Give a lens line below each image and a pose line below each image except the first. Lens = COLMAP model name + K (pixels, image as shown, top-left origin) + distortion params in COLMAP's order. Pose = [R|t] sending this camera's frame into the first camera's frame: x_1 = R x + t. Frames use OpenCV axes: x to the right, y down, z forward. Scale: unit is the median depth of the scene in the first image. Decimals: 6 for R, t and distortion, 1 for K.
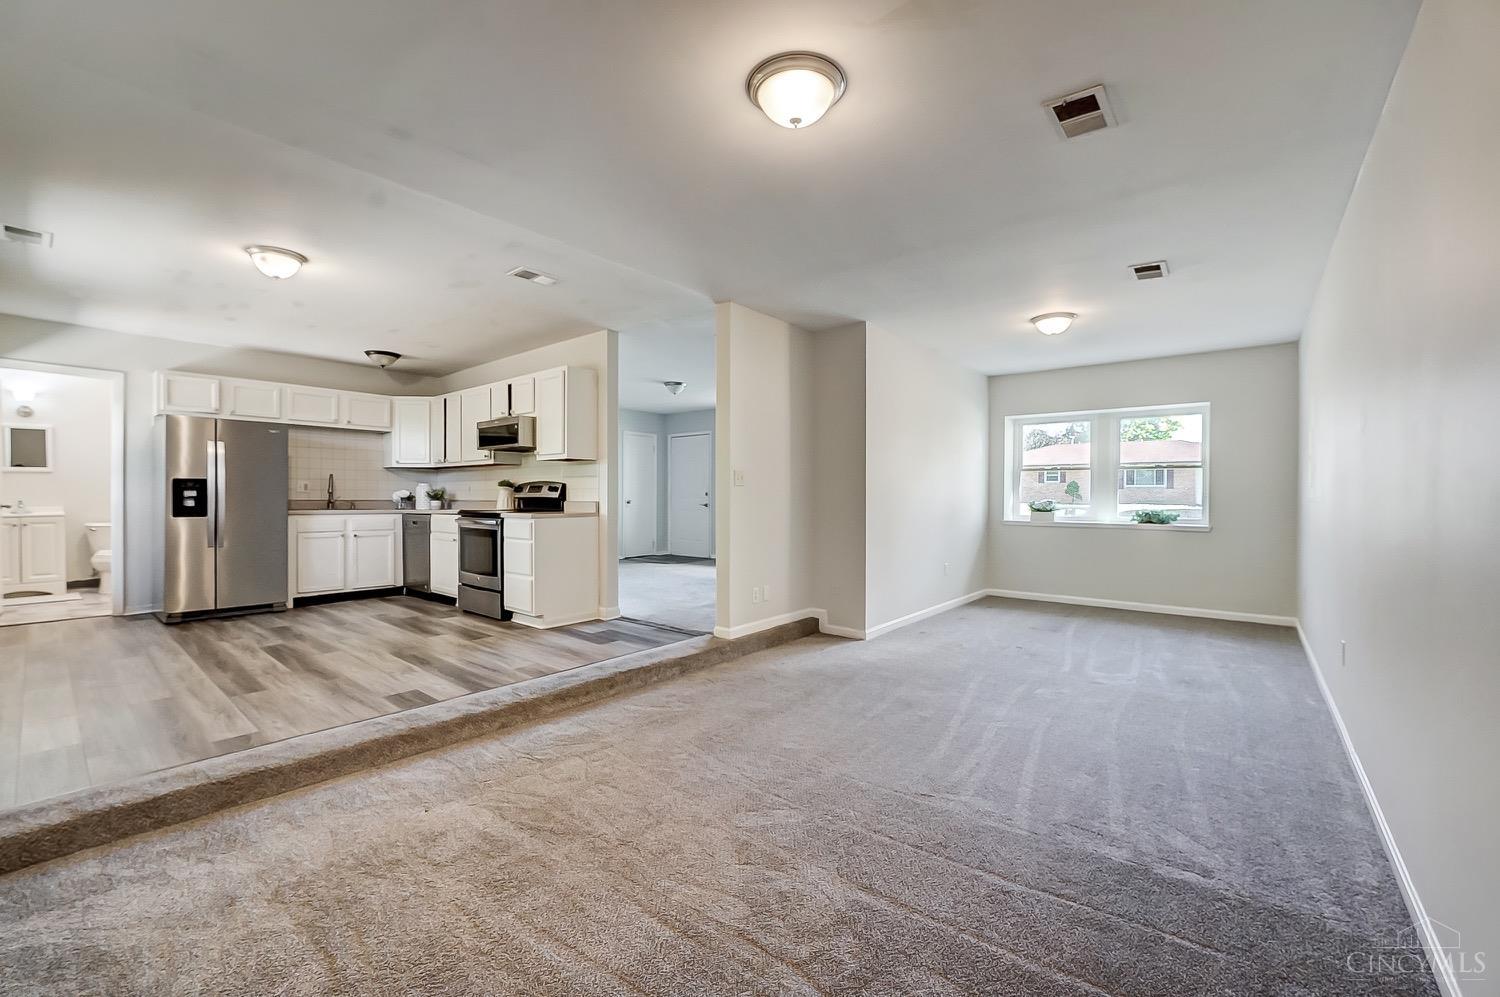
lens RADIAL K [[614.7, 0, 744.9], [0, 614.7, 504.2], [0, 0, 1]] dist [-0.024165, -0.000105]
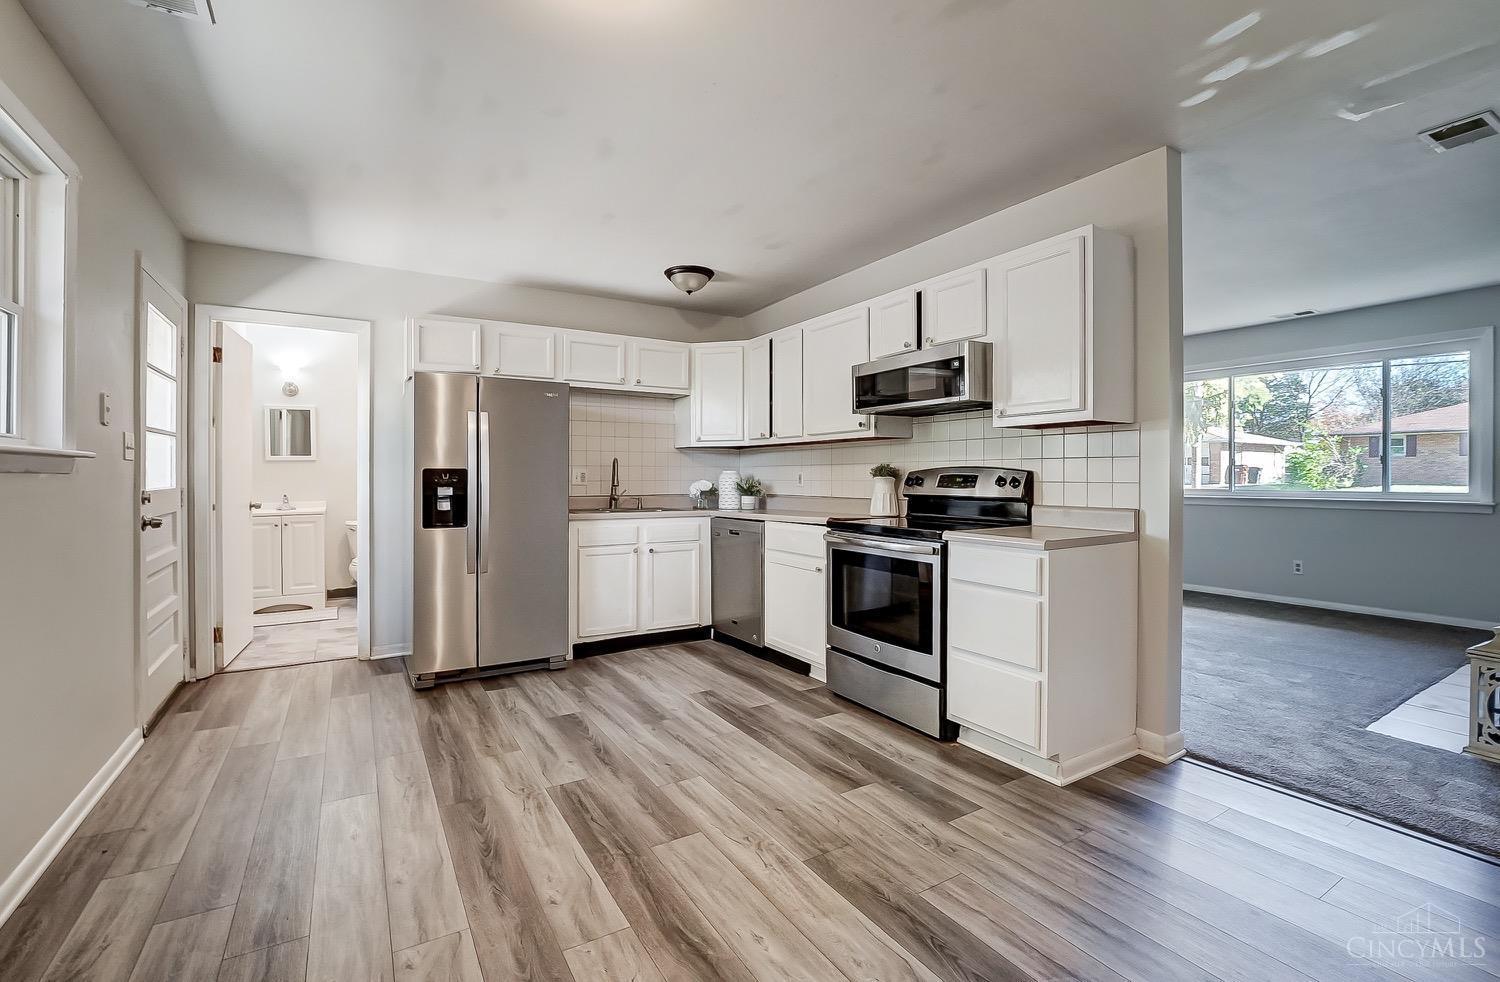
lens RADIAL K [[649.5, 0, 721.0], [0, 649.5, 480.5], [0, 0, 1]] dist [-0.021784, -0.000009]
pose [[0.938575, -0.001048, -0.345074, -0.348546], [-0.000968, 0.999983, -0.005671, -0.022333], [0.345075, 0.005657, 0.938558, 0.388156]]
